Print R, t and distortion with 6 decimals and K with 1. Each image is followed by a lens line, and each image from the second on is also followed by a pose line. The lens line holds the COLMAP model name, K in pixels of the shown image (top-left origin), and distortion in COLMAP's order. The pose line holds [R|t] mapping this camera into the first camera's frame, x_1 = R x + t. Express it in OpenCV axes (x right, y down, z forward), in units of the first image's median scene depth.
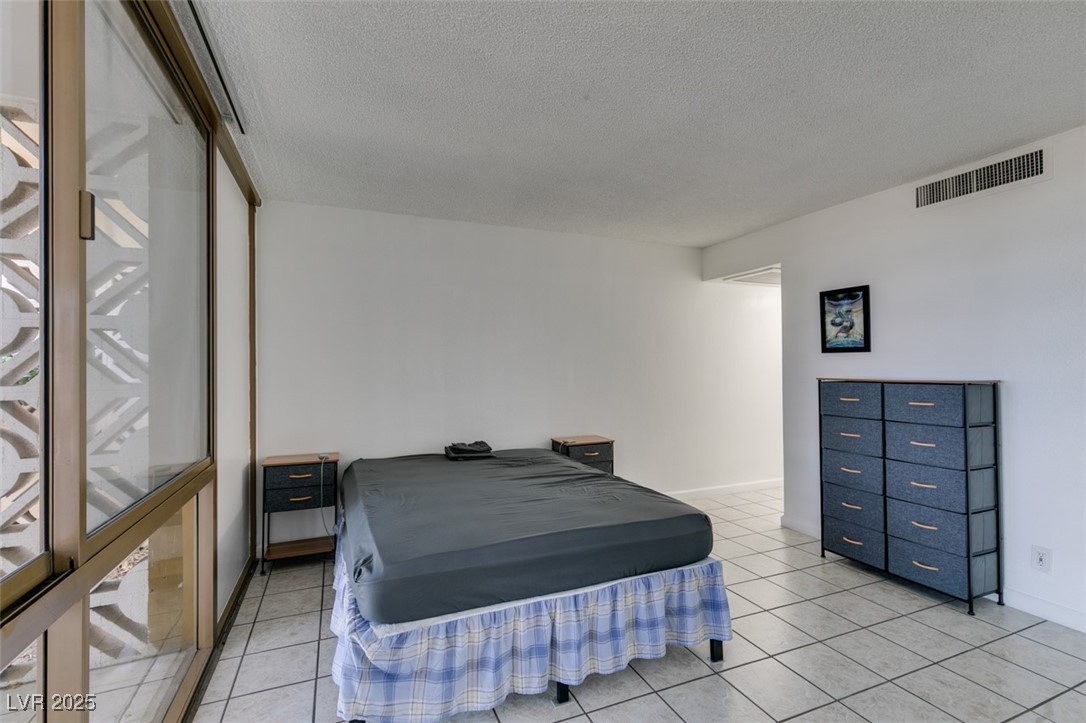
lens RADIAL K [[488.0, 0, 544.7], [0, 488.0, 361.2], [0, 0, 1]] dist [0.003724, -0.000956]
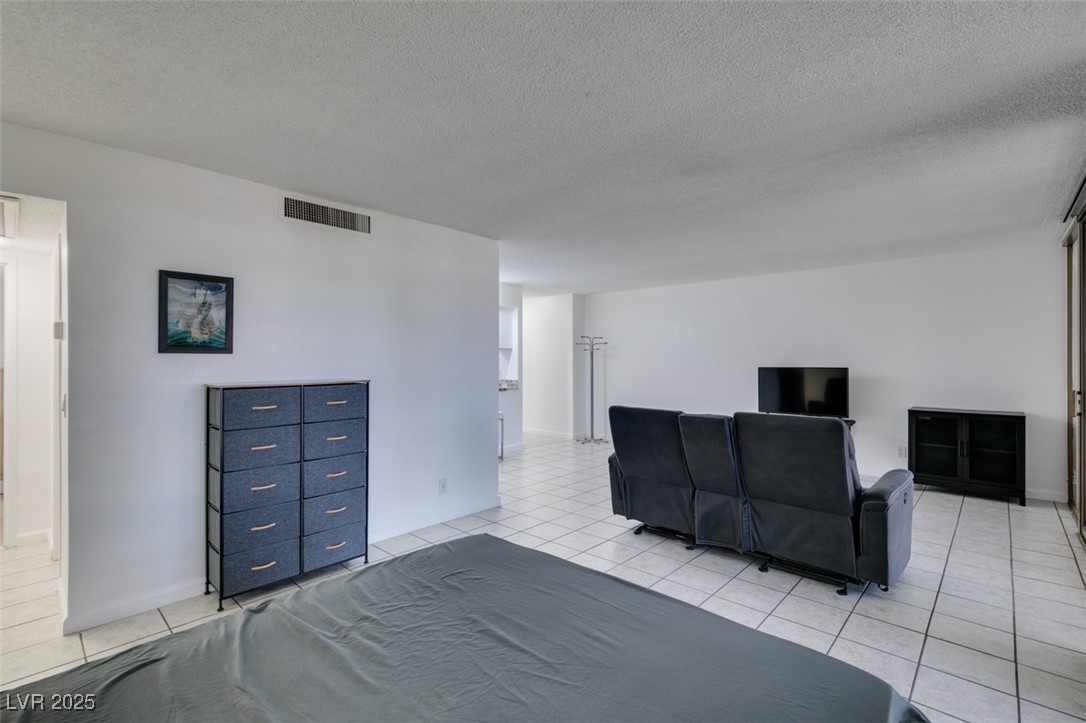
lens RADIAL K [[488.0, 0, 538.2], [0, 488.0, 356.7], [0, 0, 1]] dist [0.003724, -0.000956]
pose [[-0.404947, 0.010133, 0.914284, -0.413502], [-0.006779, 0.999878, -0.014084, -0.005164], [-0.914315, -0.011902, -0.404829, 0.953181]]
